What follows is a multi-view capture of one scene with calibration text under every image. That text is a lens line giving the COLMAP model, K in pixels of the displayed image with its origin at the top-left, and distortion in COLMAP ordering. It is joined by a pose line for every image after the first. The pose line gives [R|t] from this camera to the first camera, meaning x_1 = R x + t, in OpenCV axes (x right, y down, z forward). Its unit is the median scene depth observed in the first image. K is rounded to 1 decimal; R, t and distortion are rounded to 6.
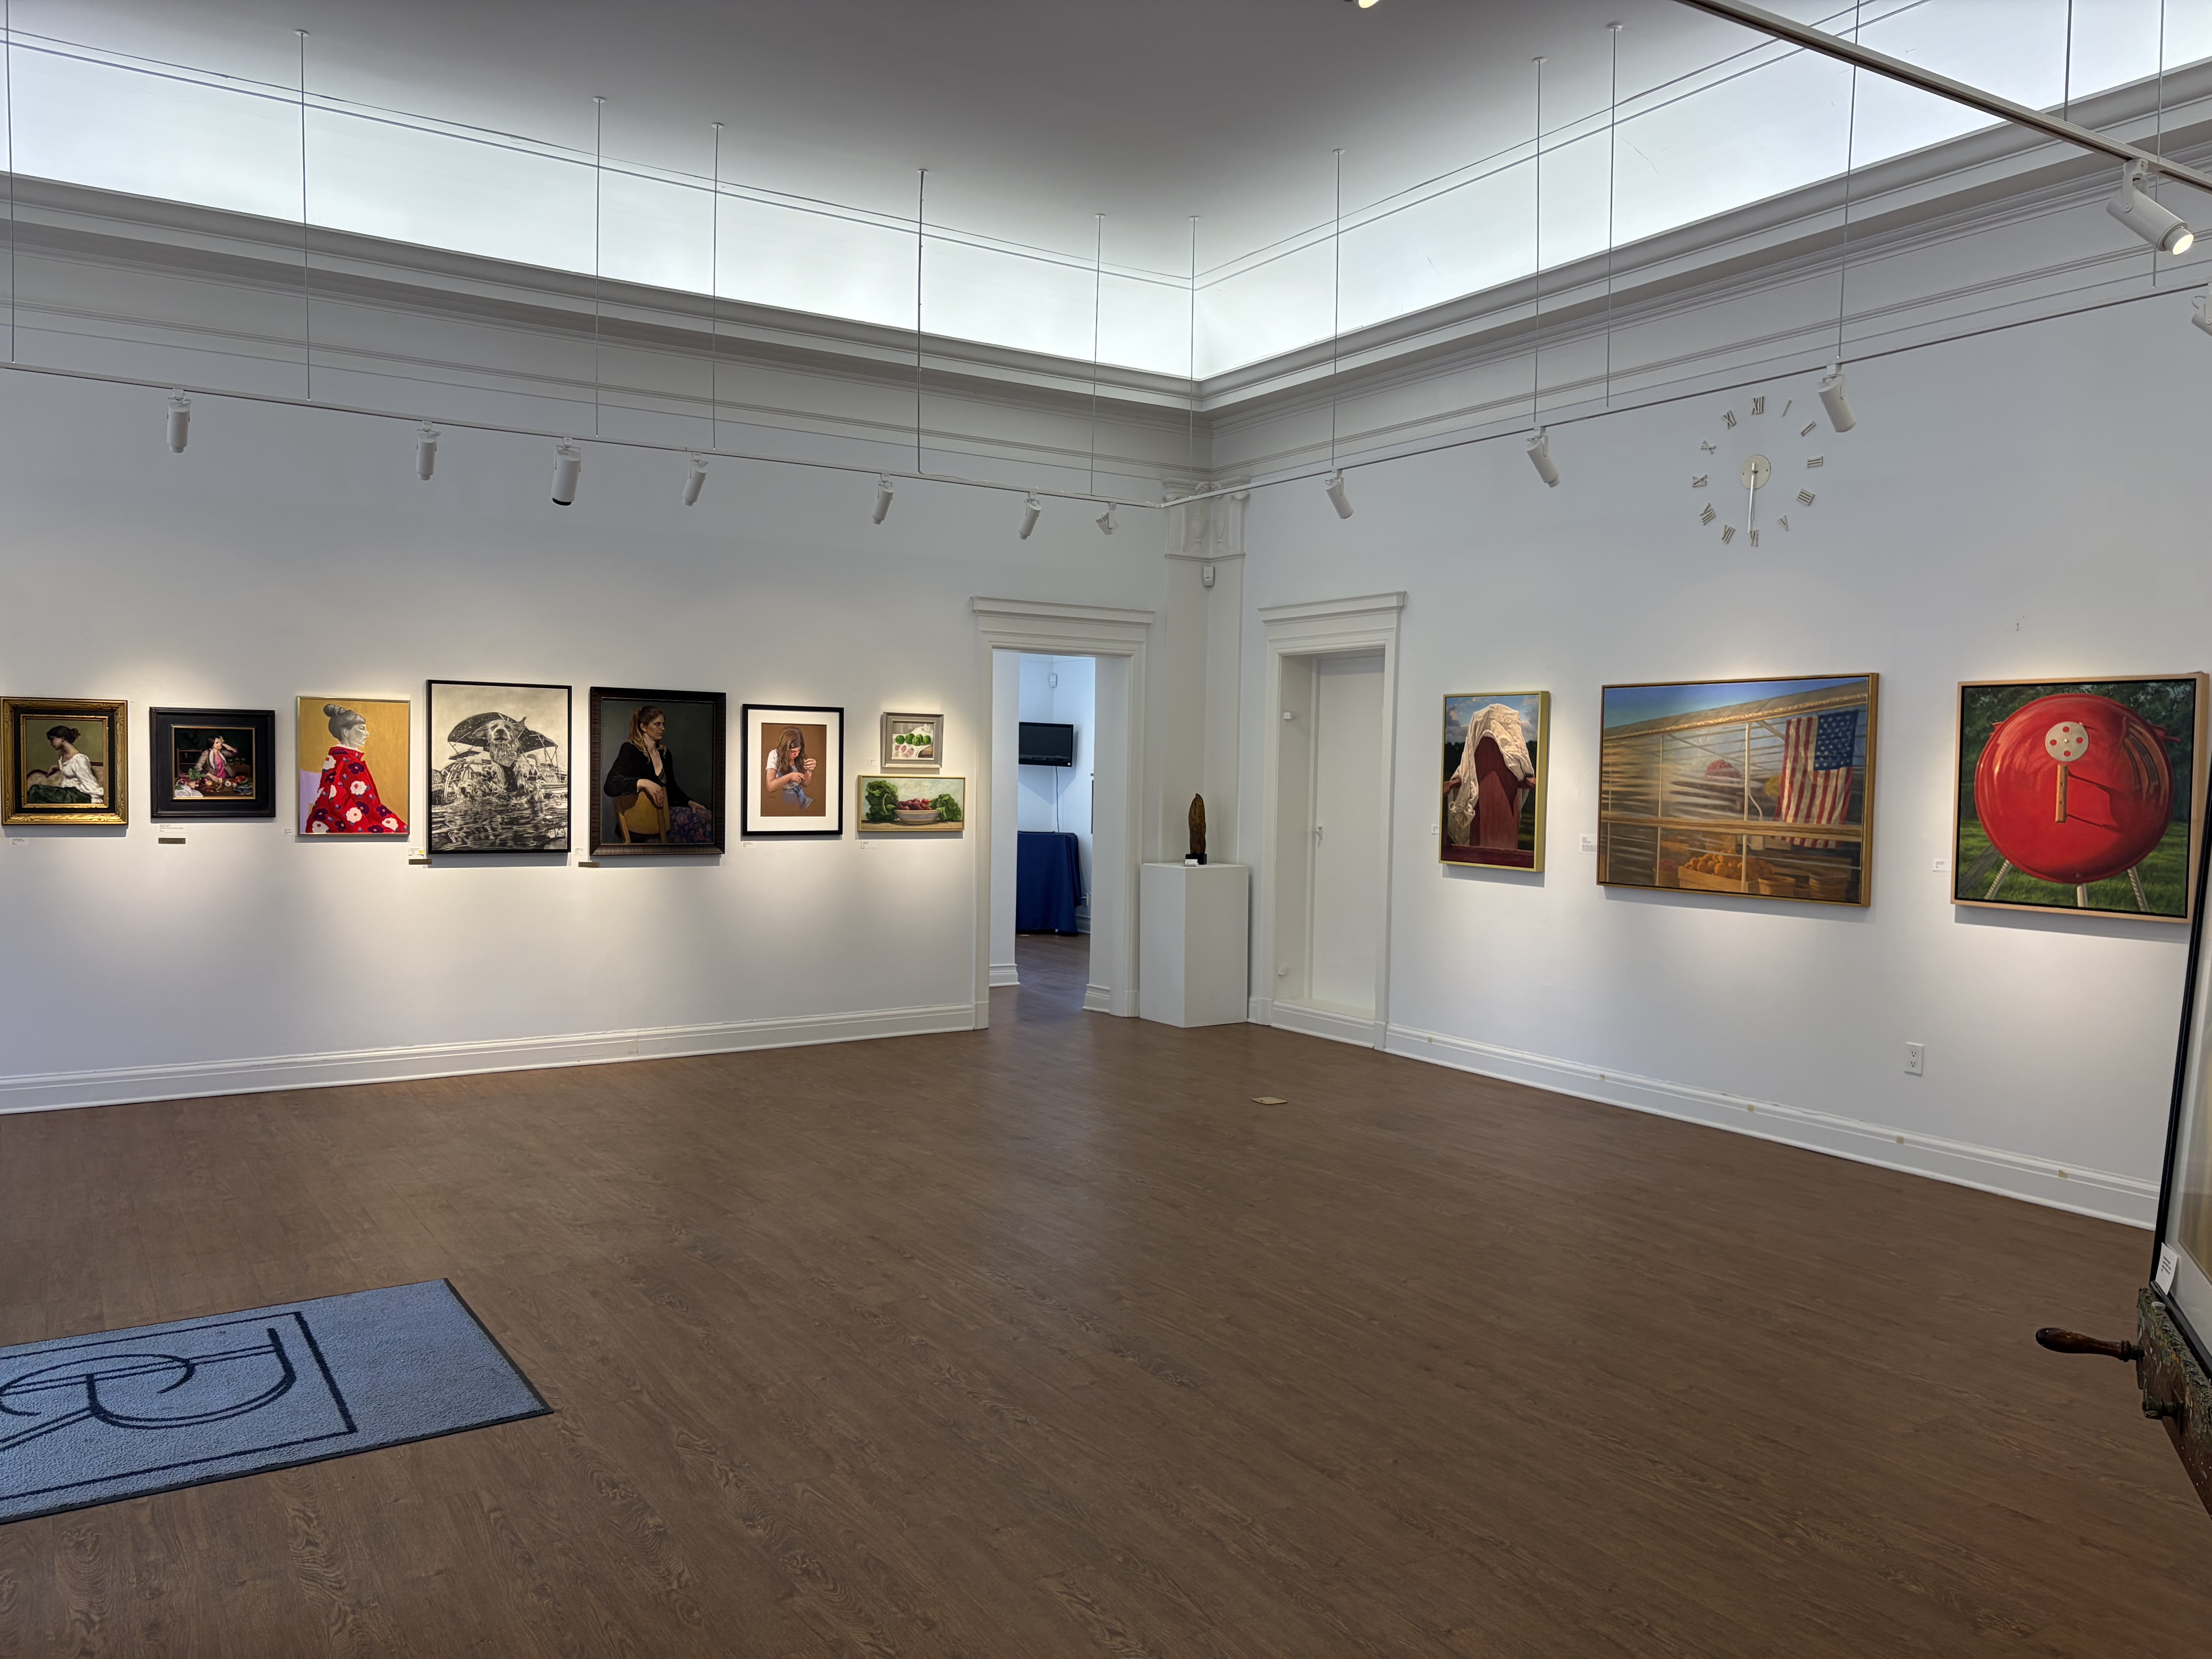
lens RADIAL K [[1682.6, 0, 1107.7], [0, 1682.6, 825.5], [0, 0, 1]] dist [0.069796, -0.058676]
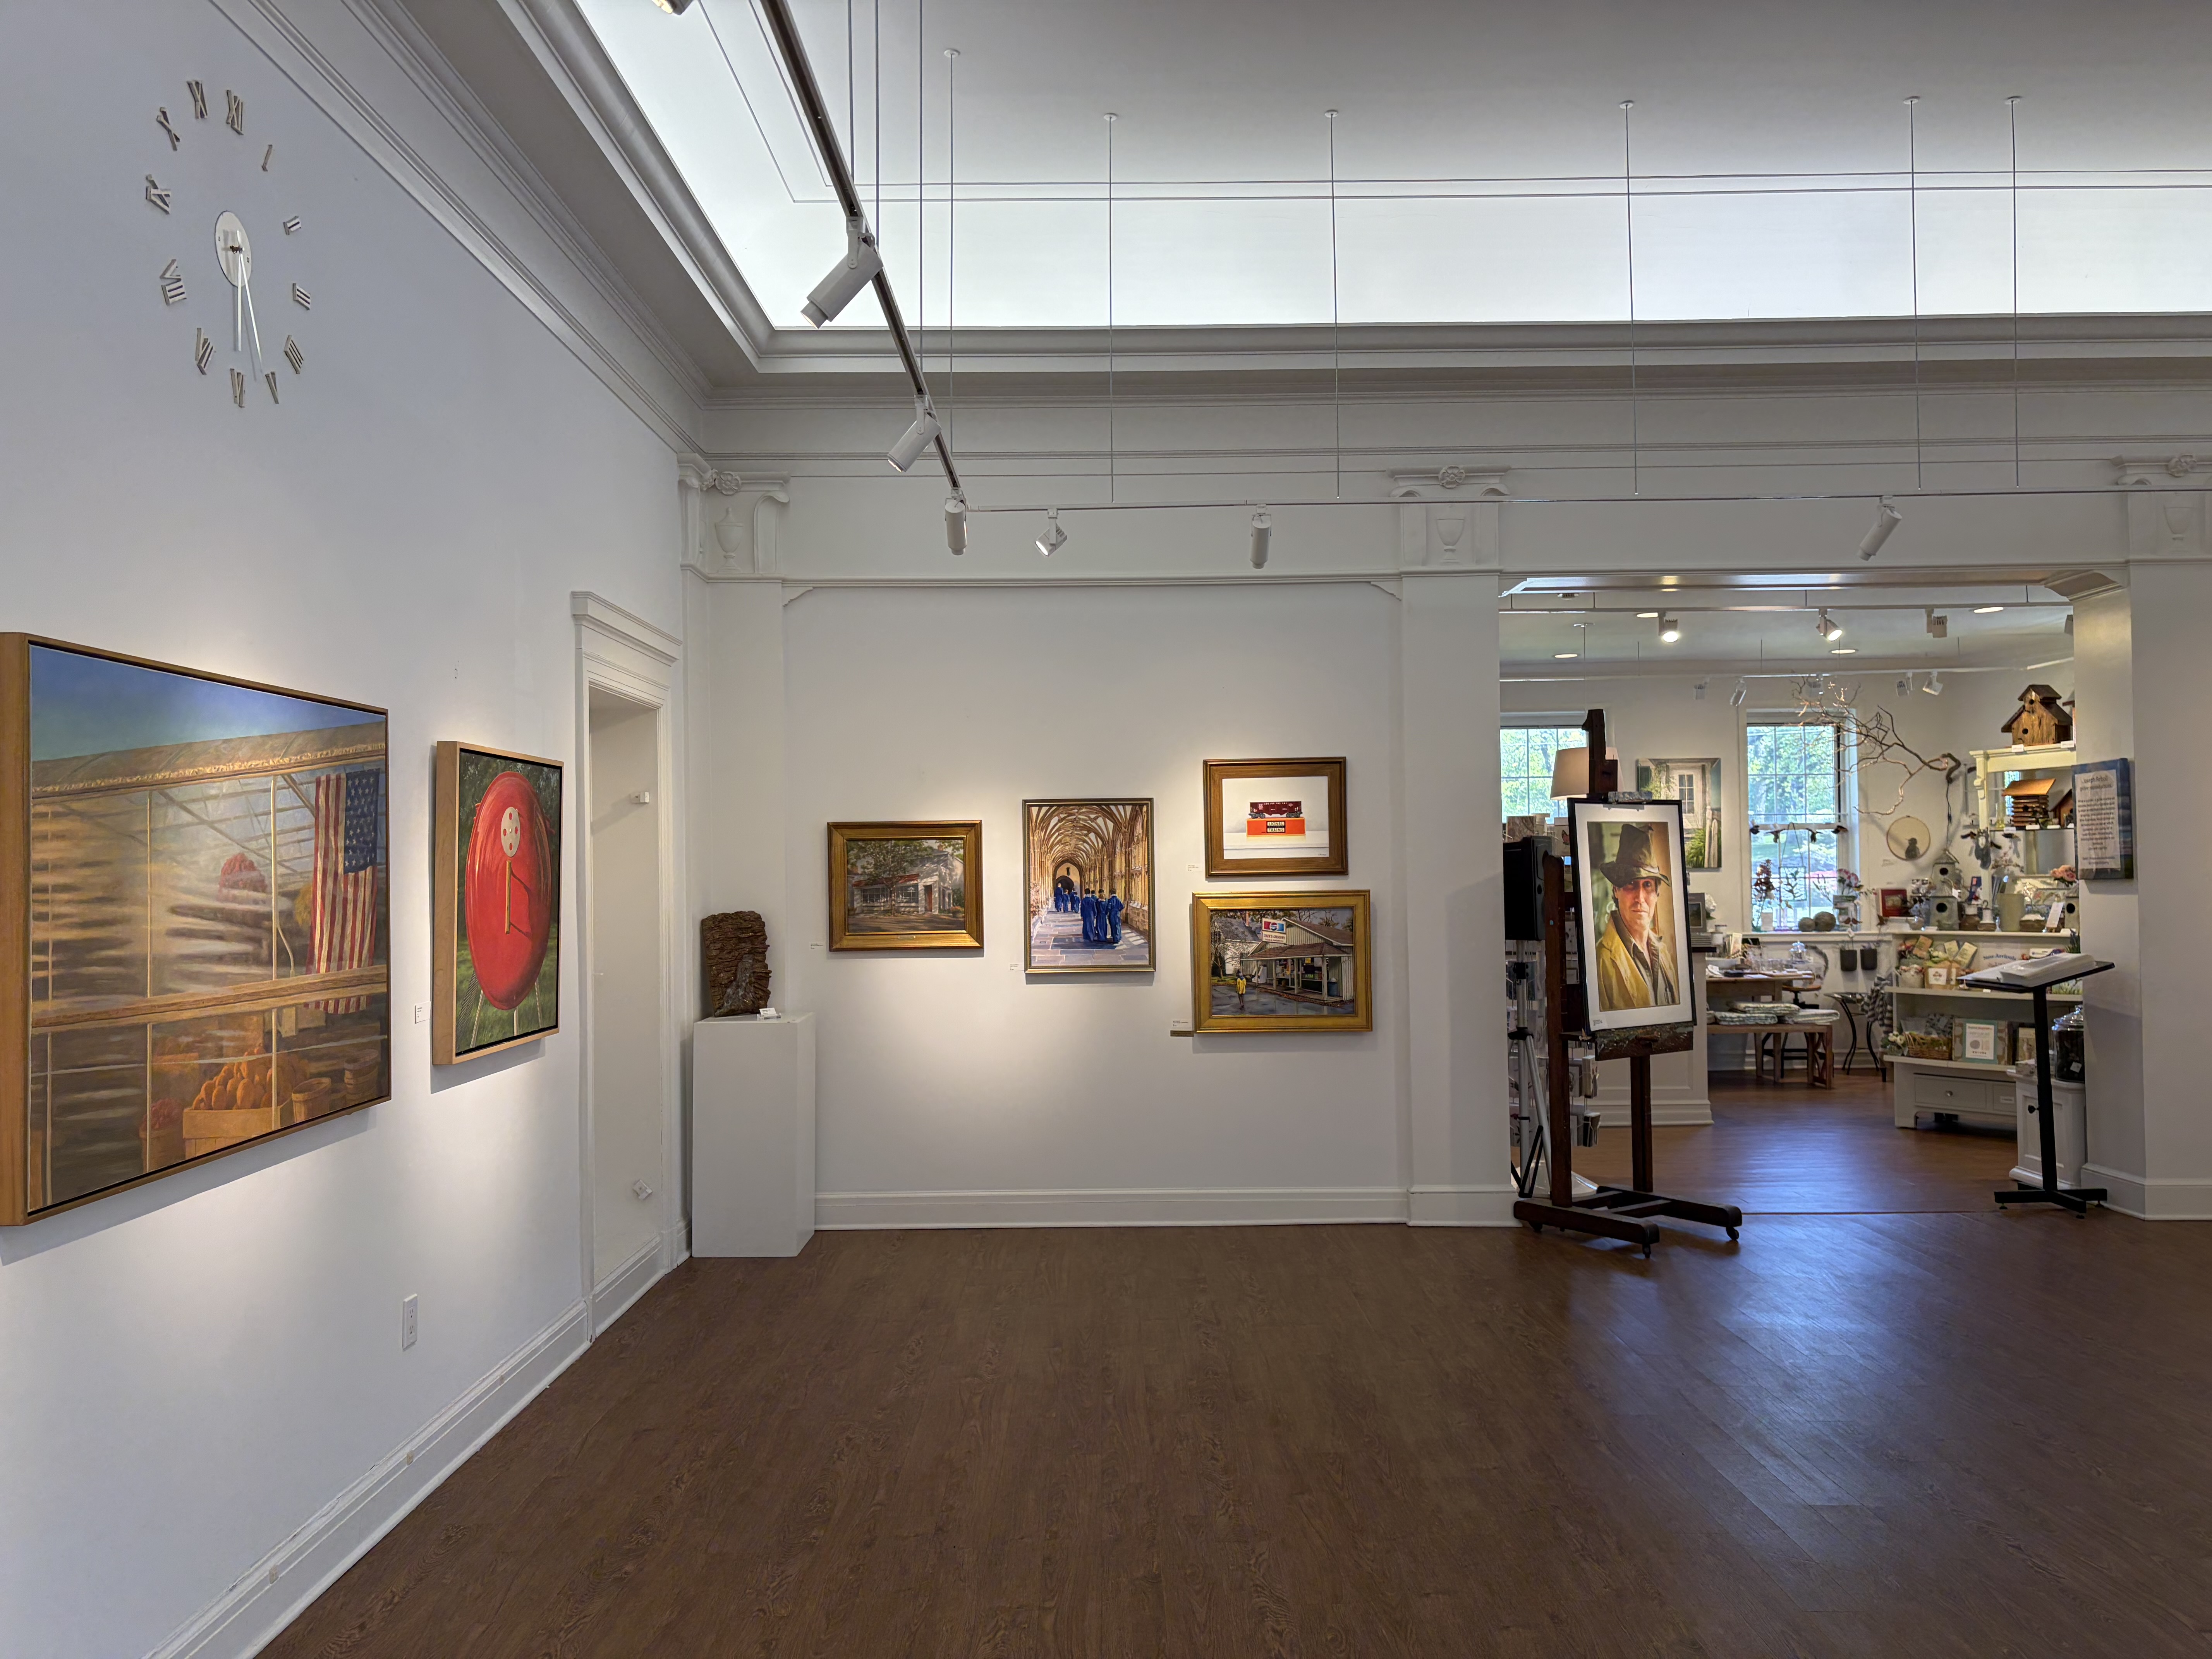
lens RADIAL K [[1682.6, 0, 1116.1], [0, 1682.6, 837.3], [0, 0, 1]] dist [0.069796, -0.058676]
pose [[-0.848970, 0.001692, 0.528438, -0.082759], [0.016199, 0.999608, 0.022823, -0.051150], [-0.528193, 0.027936, -0.848665, 1.302421]]
